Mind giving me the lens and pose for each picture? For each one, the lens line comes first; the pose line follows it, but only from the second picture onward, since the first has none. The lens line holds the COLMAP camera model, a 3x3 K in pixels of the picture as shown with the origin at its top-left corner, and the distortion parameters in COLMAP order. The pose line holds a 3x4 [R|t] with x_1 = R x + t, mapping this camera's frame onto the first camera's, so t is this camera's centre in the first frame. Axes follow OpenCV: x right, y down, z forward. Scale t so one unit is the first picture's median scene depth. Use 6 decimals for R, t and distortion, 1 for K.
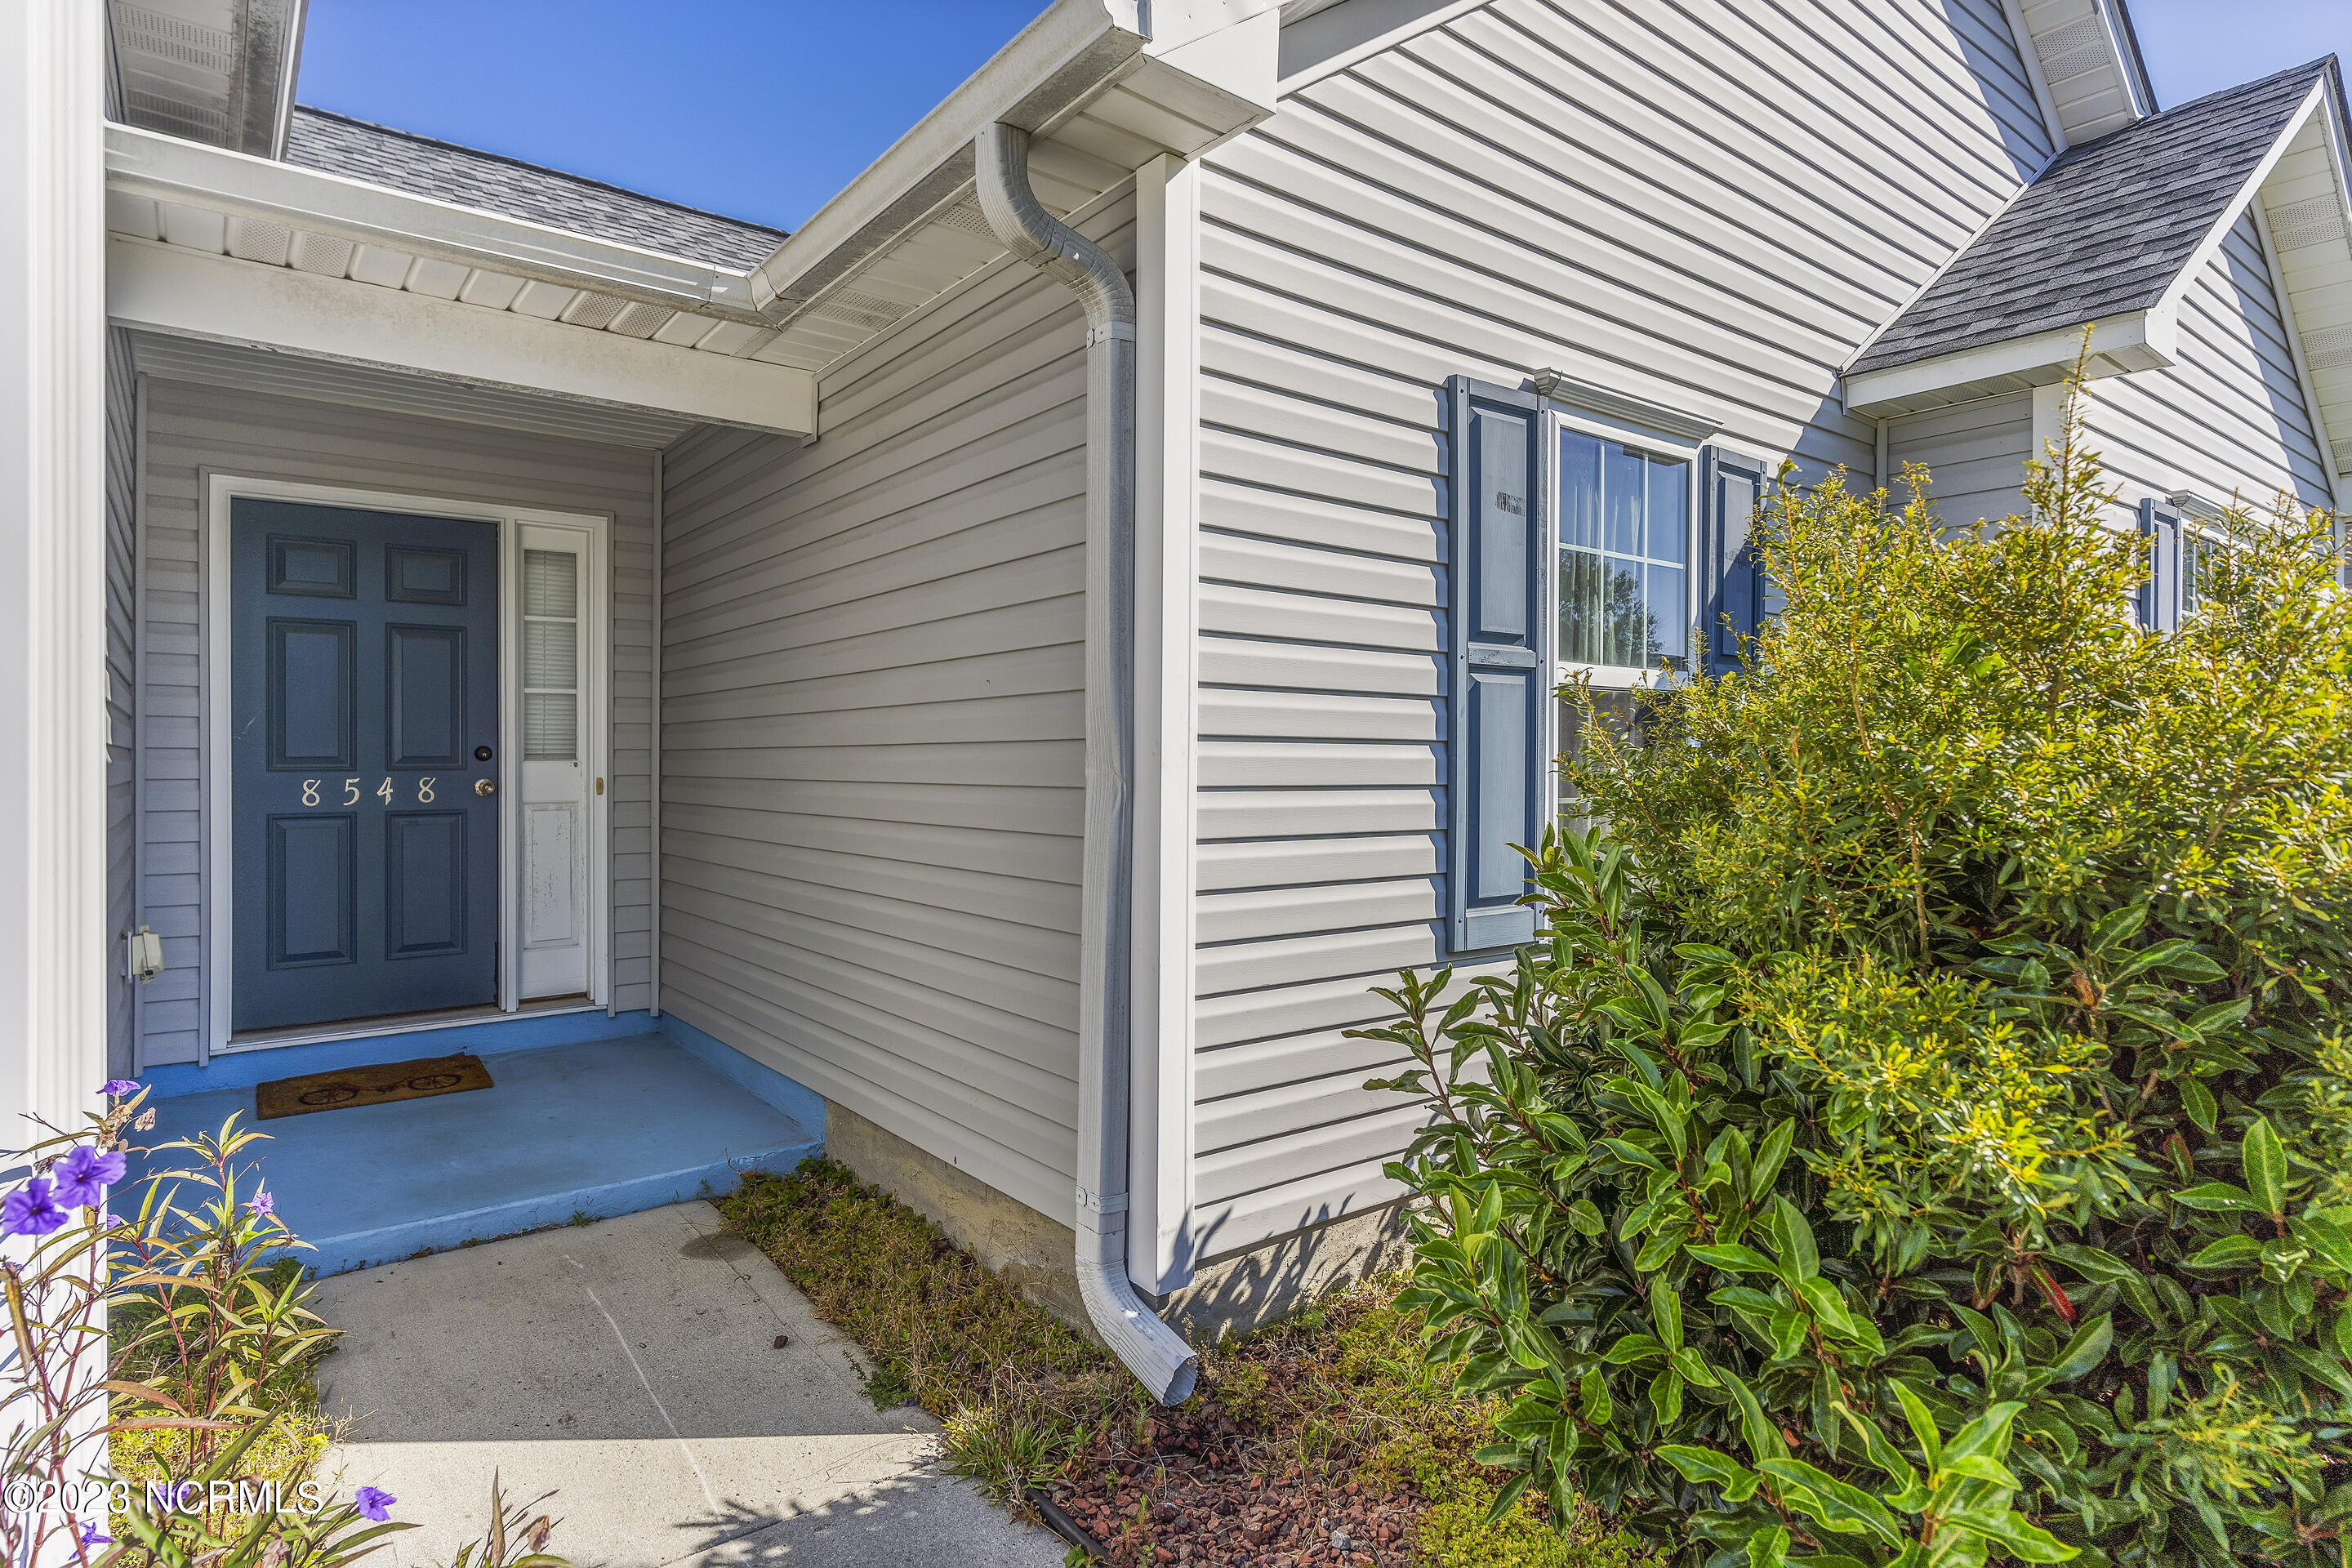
lens RADIAL K [[1288.2, 0, 1167.3], [0, 1288.2, 786.1], [0, 0, 1]] dist [0.013334, 0.000011]
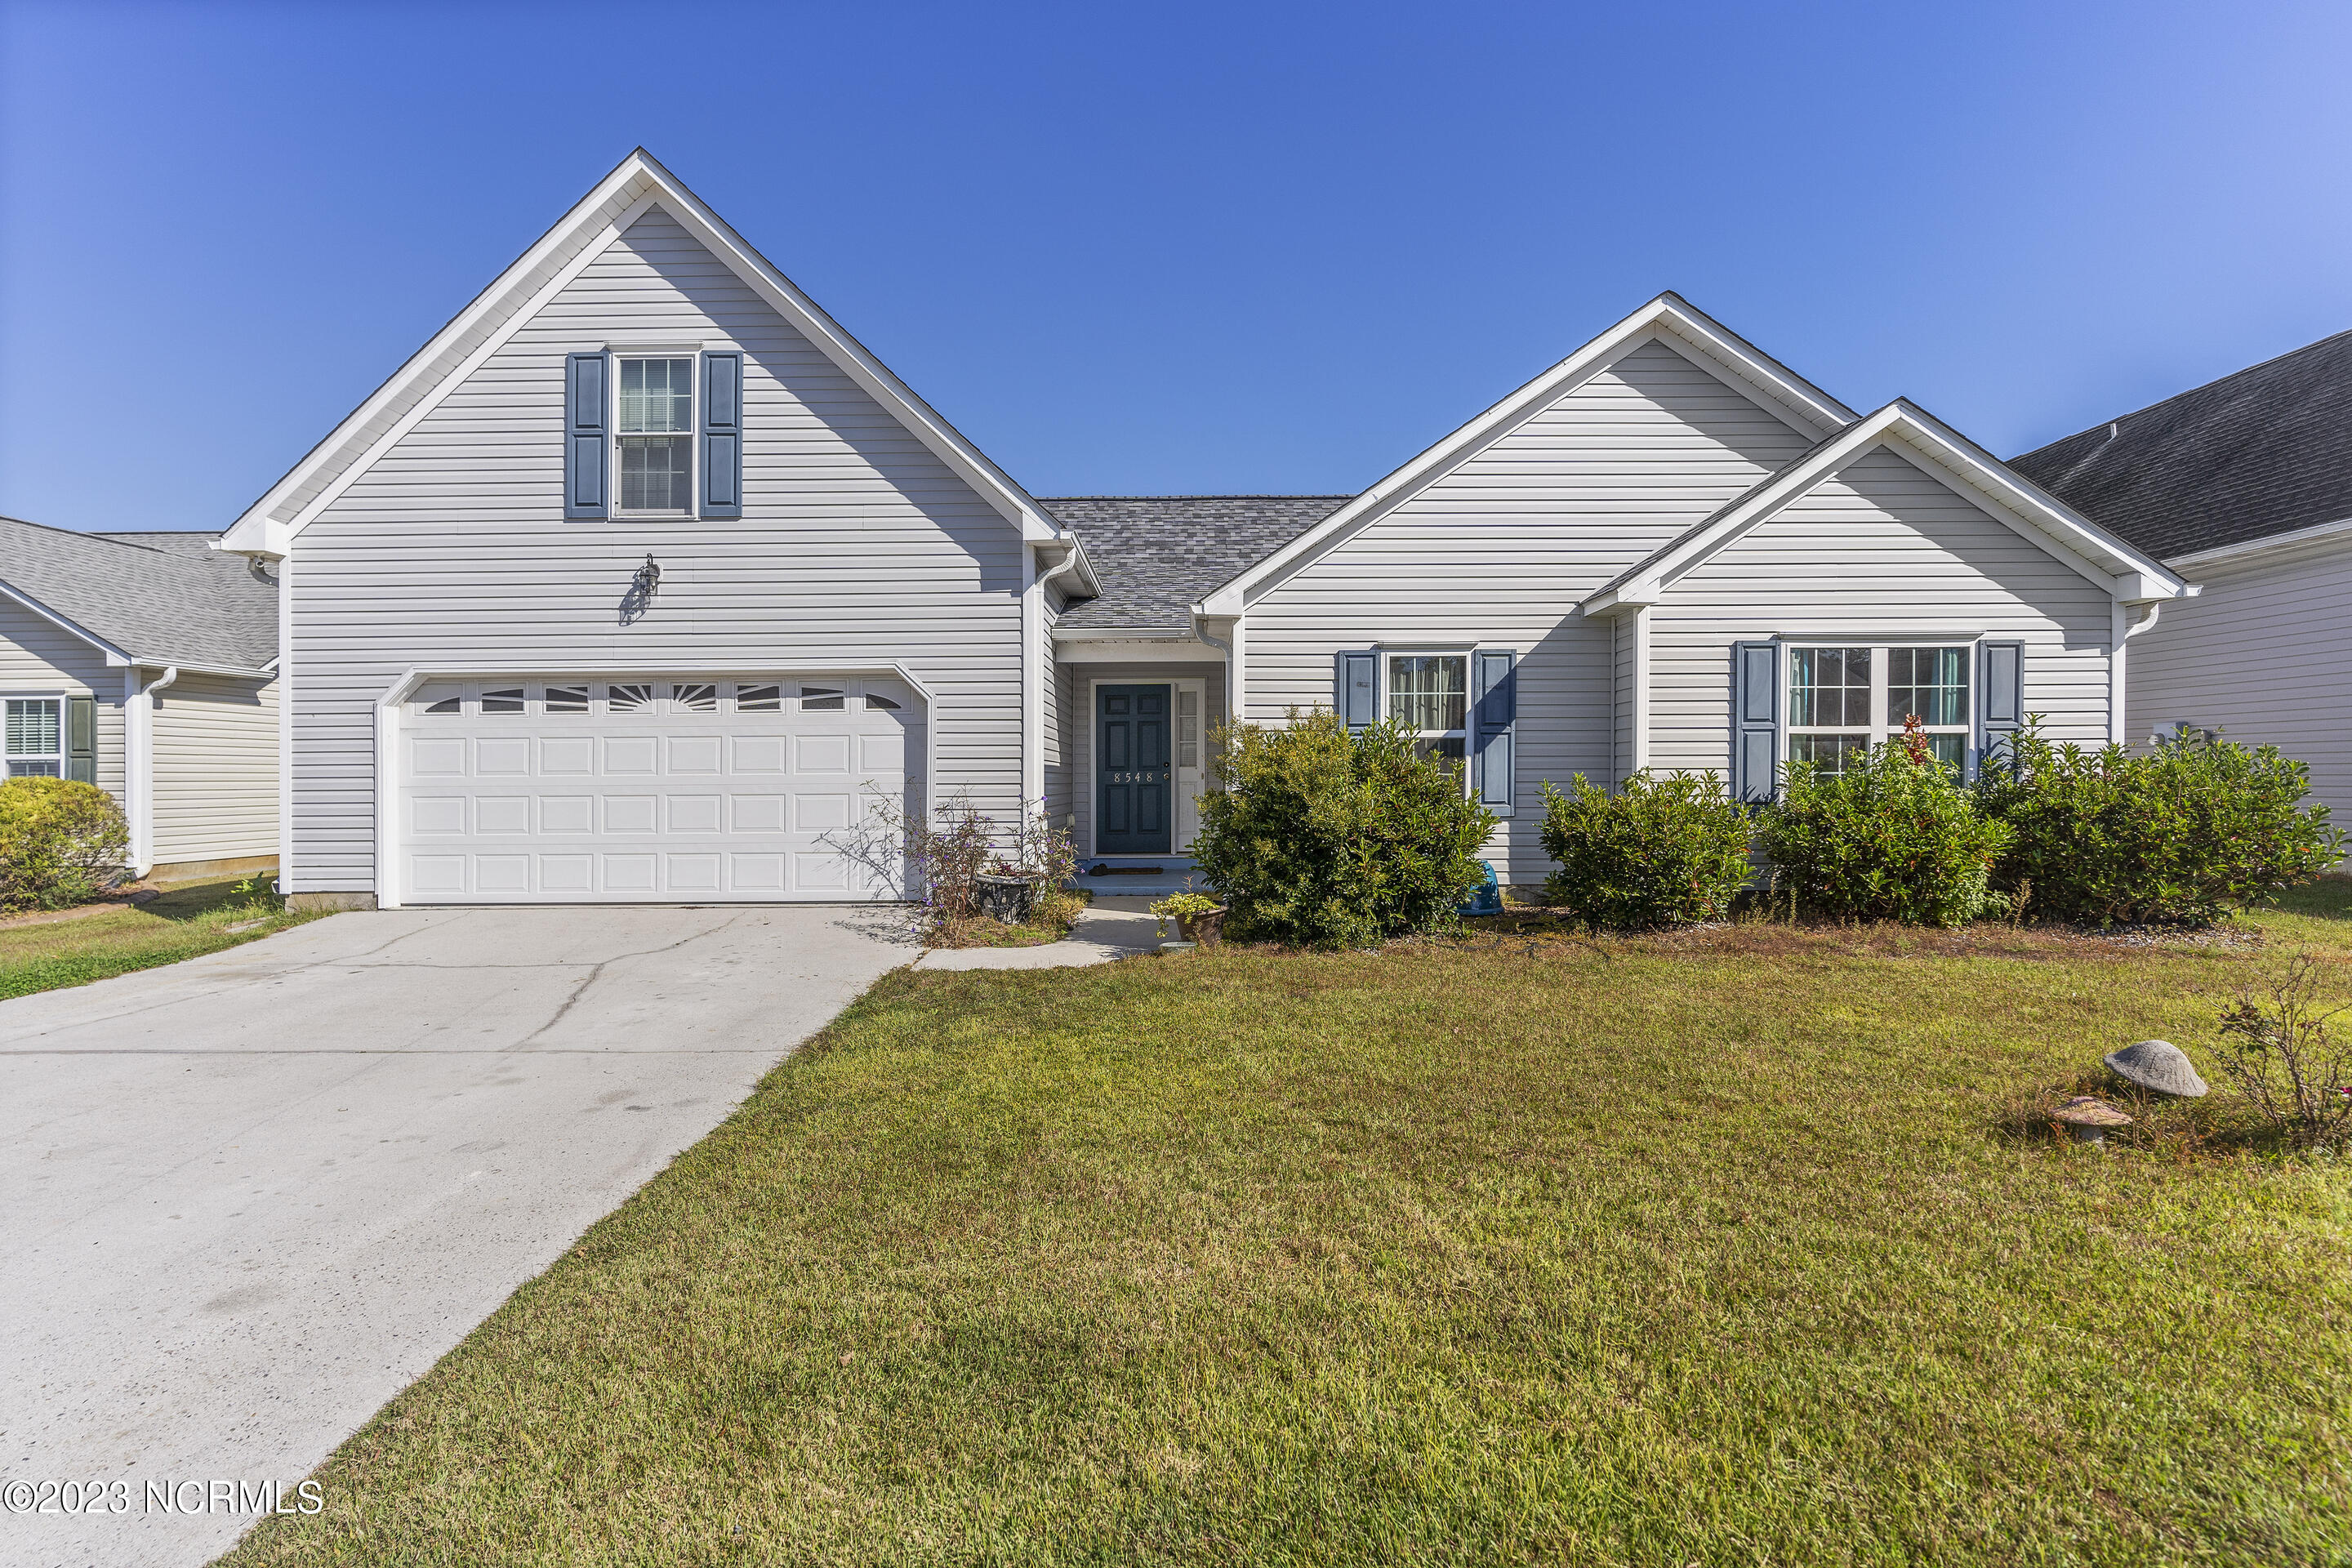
lens RADIAL K [[1256.8, 0, 1161.3], [0, 1256.8, 791.4], [0, 0, 1]] dist [-0.000507, -0.000137]
pose [[0.779667, -0.000652, -0.626194, 1.792583], [-0.000143, 0.999999, -0.001219, 0.056479], [0.626195, 0.001040, 0.779666, -1.755007]]
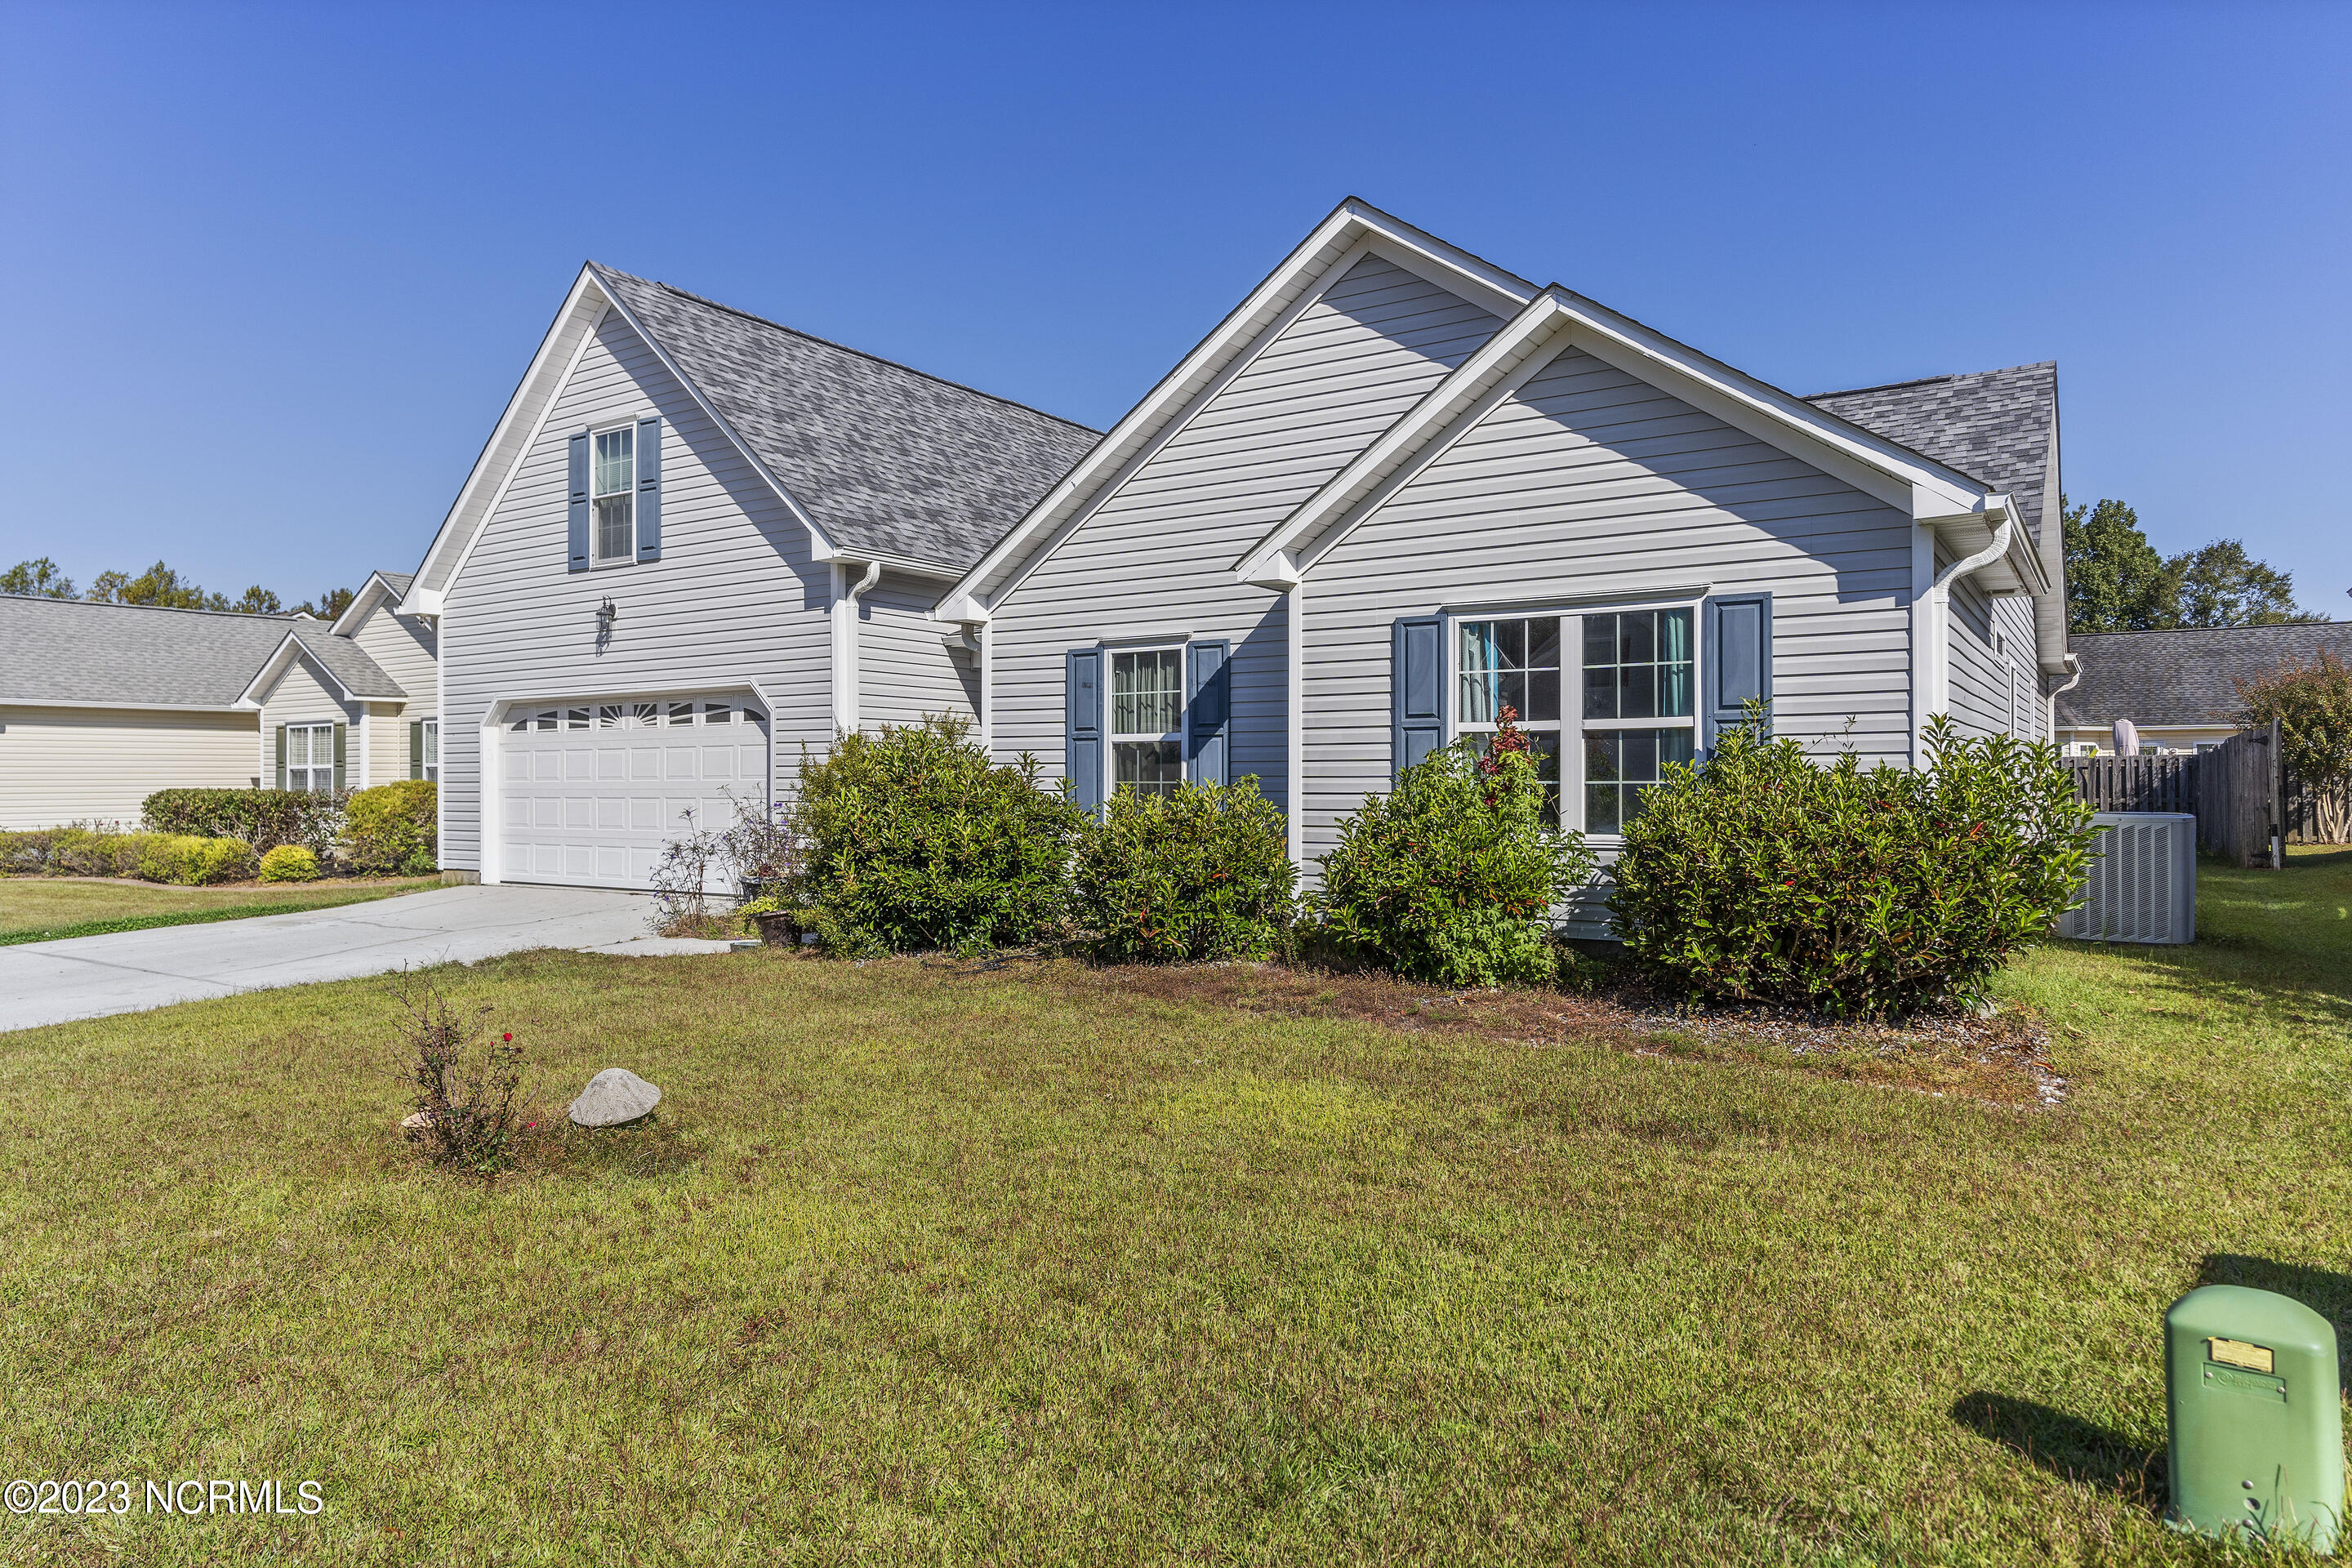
lens RADIAL K [[1432.7, 0, 1182.9], [0, 1432.7, 780.2], [0, 0, 1]] dist [0.006846, 0.001339]
pose [[0.319685, -0.000946, -0.947524, 3.415173], [-0.003766, 0.999990, -0.002270, 0.014749], [0.947517, 0.004294, 0.319678, 0.118090]]
